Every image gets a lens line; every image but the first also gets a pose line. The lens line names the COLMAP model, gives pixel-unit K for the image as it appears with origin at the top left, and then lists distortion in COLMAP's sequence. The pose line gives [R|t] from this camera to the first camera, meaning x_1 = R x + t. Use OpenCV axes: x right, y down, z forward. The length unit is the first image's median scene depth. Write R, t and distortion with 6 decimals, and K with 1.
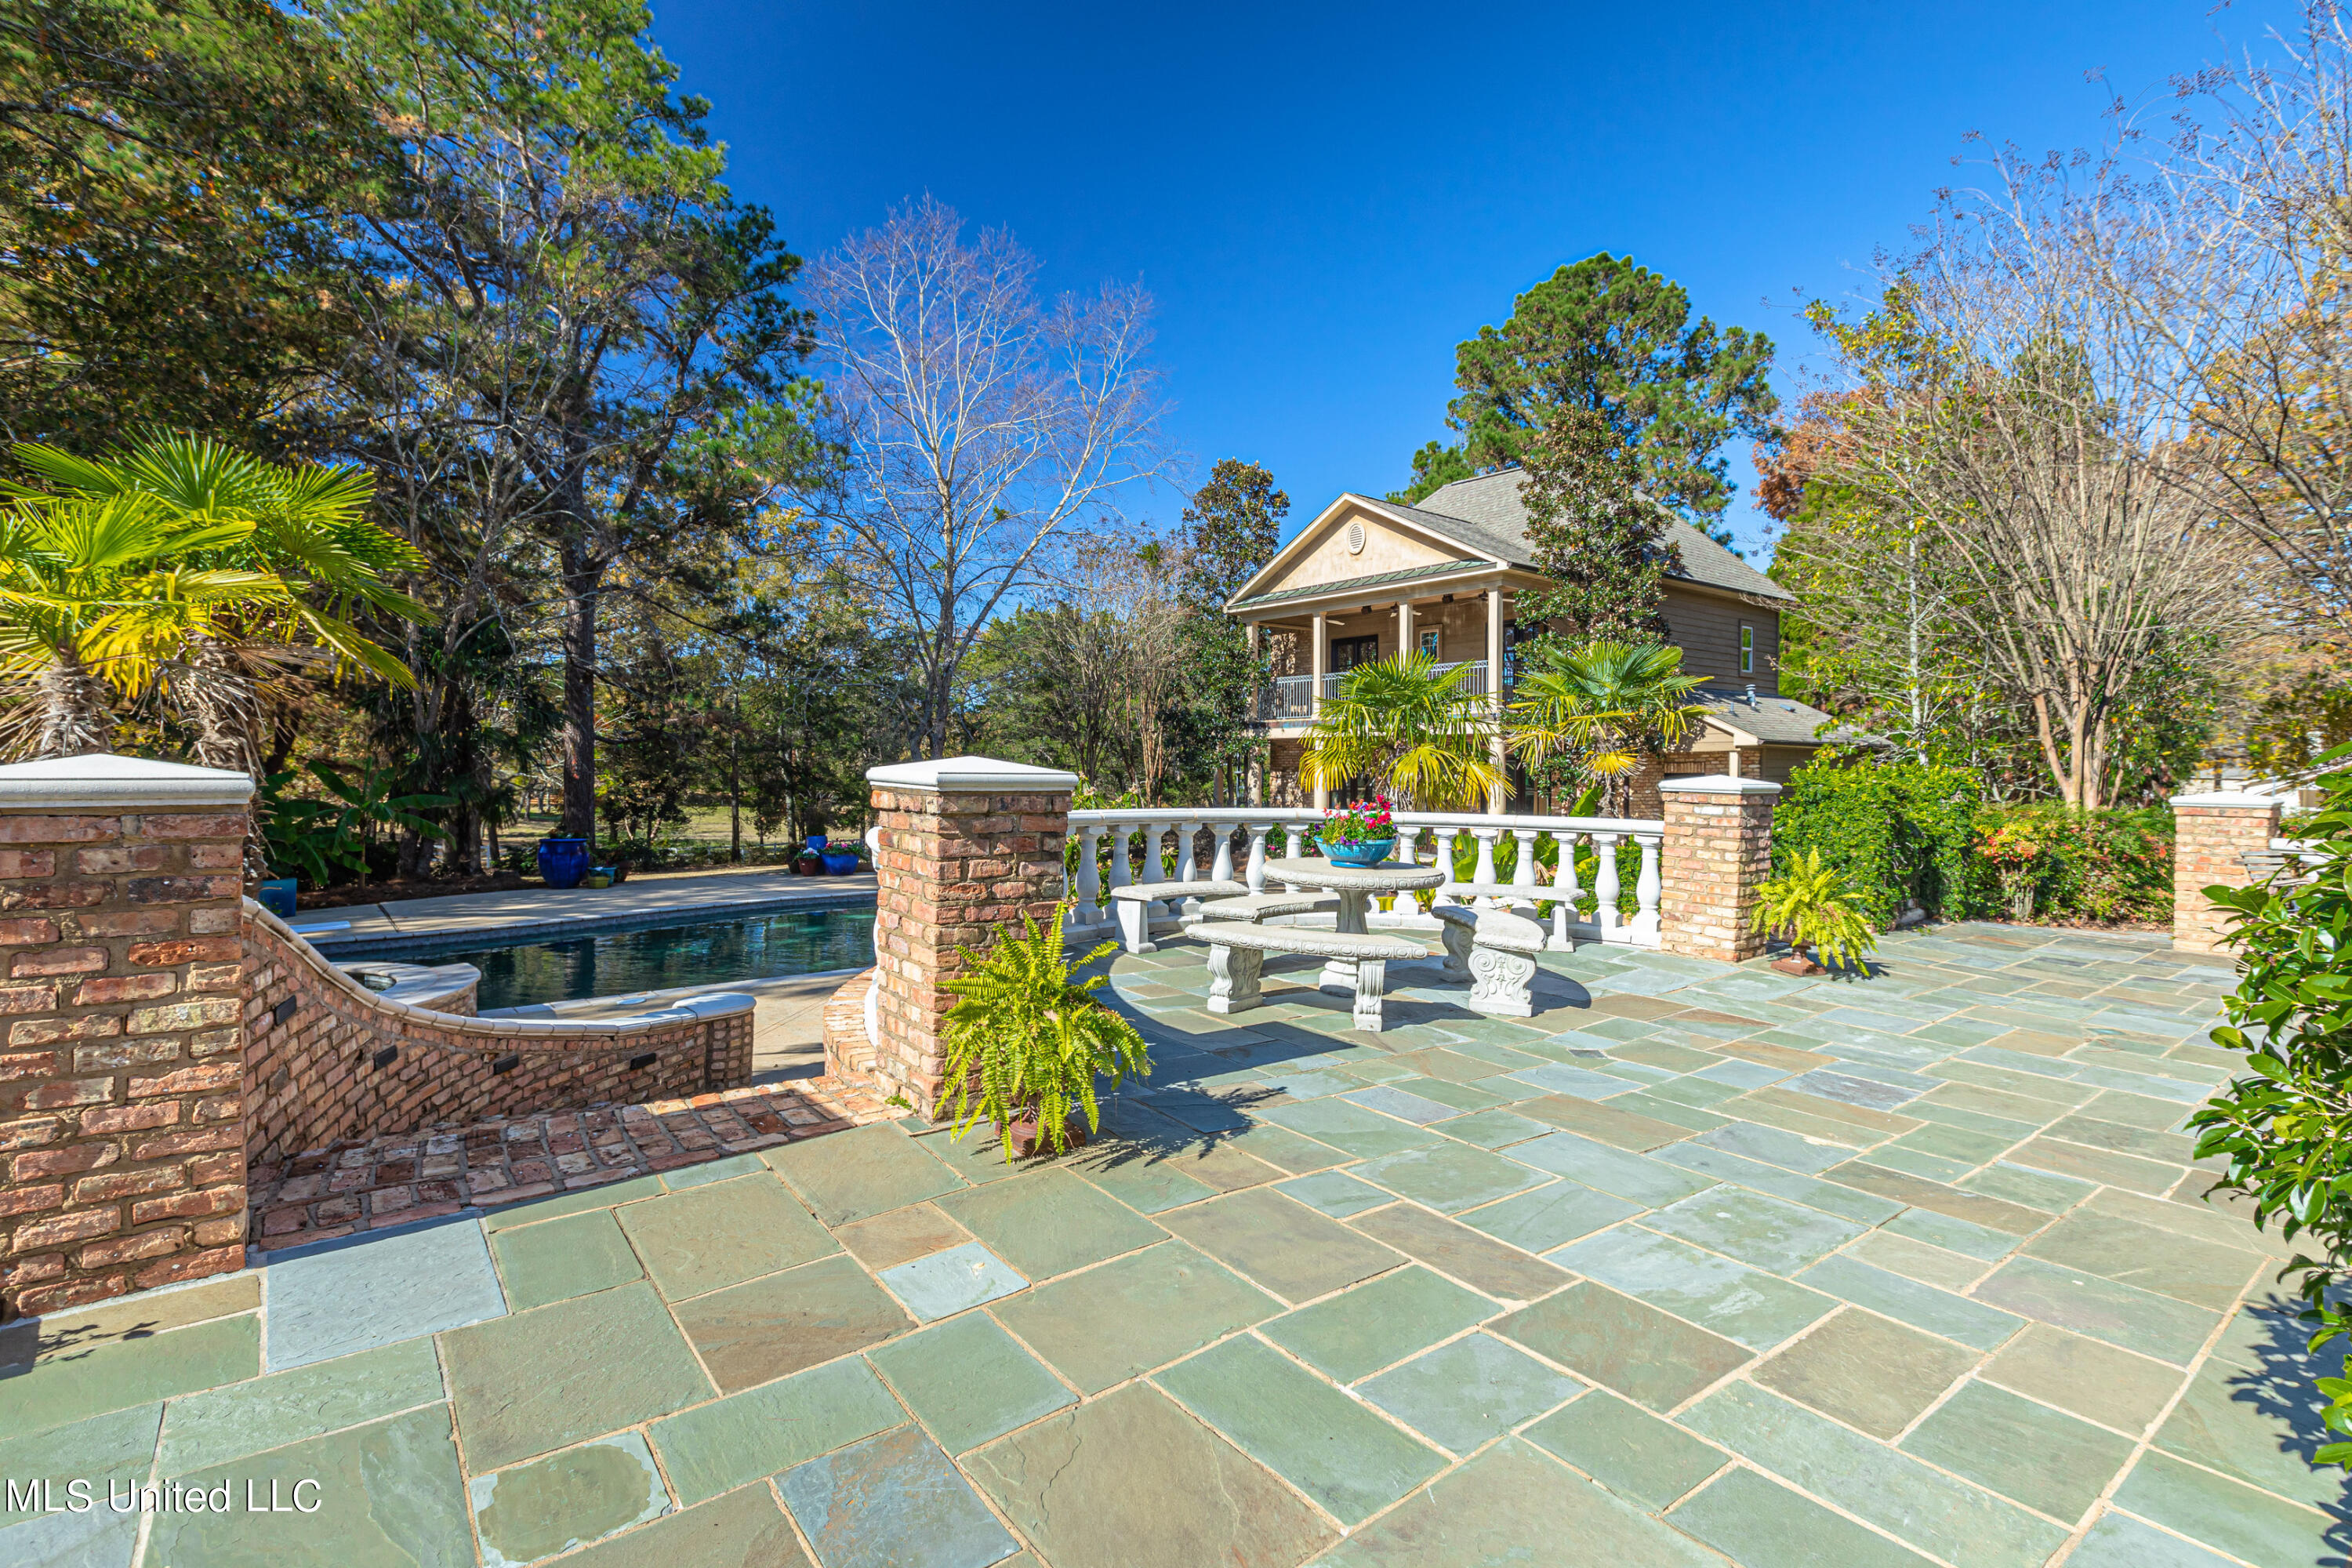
lens RADIAL K [[1098.3, 0, 1184.1], [0, 1098.3, 794.1], [0, 0, 1]] dist [0.005664, 0.000453]
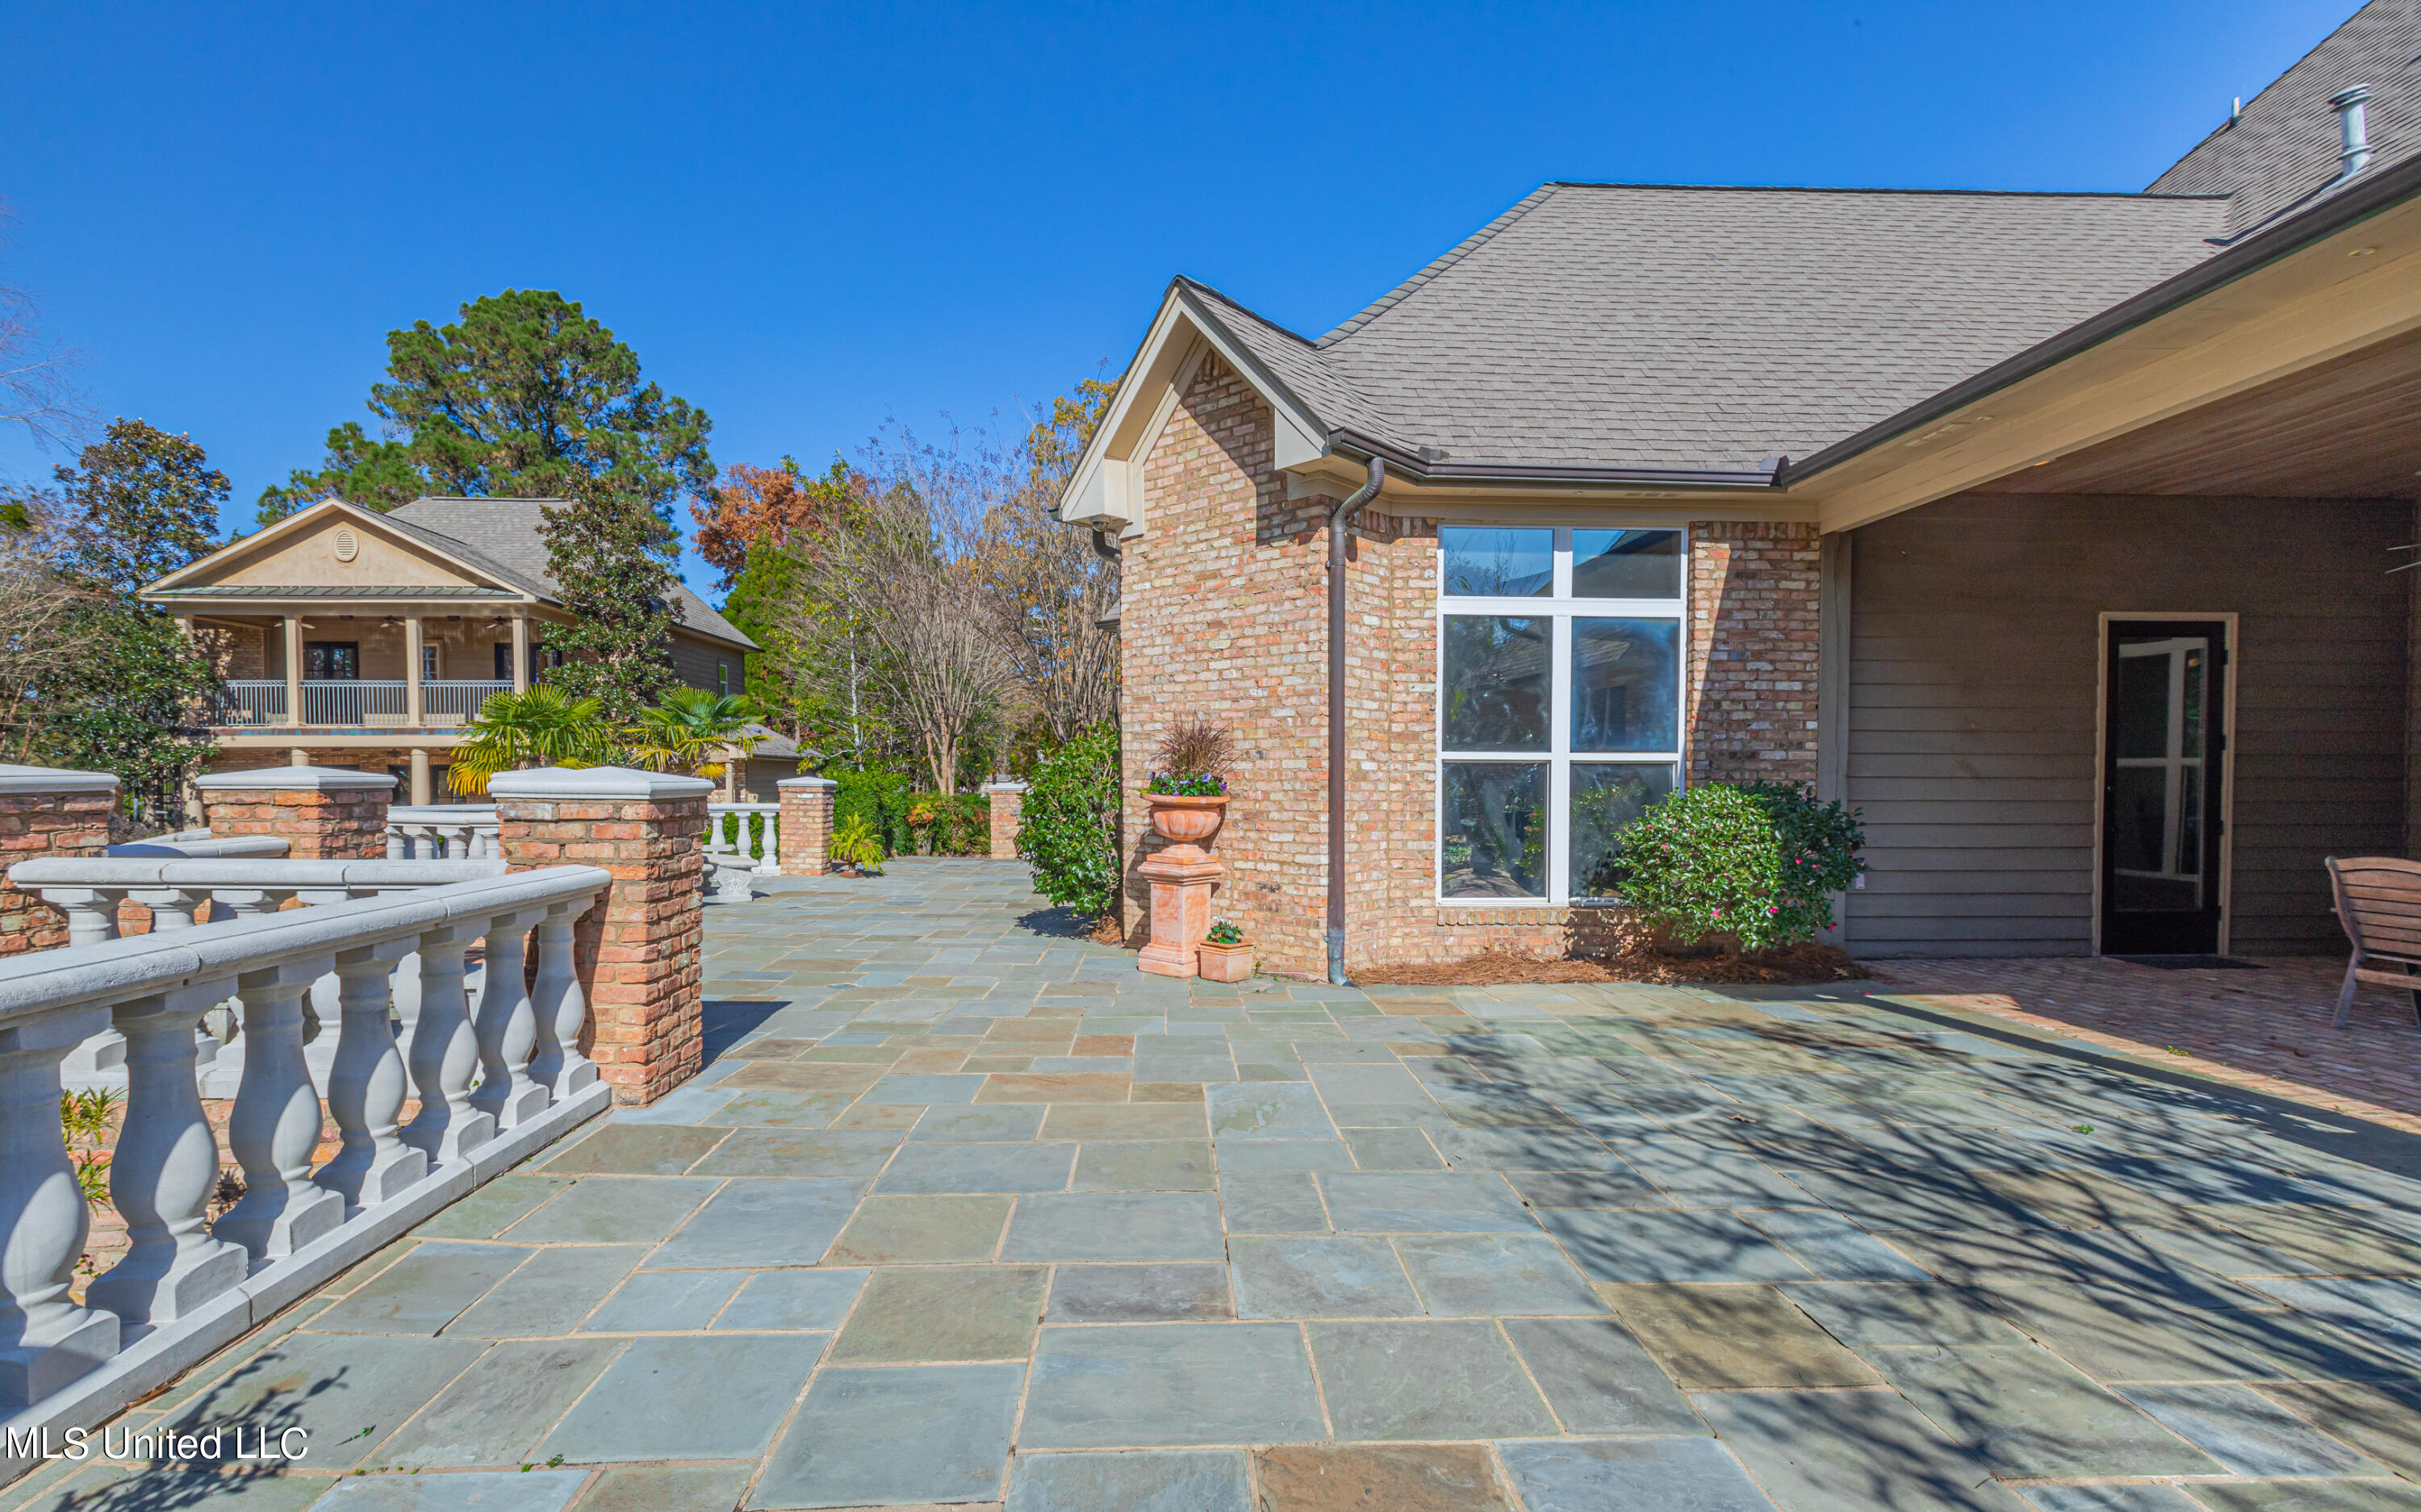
lens RADIAL K [[1063.8, 0, 1204.9], [0, 1063.8, 787.8], [0, 0, 1]] dist [-0.004192, -0.000849]
pose [[0.582451, -0.017867, 0.812669, -0.163119], [0.029187, 0.999573, 0.001057, 0.005357], [-0.812342, 0.023103, 0.582724, -0.164393]]
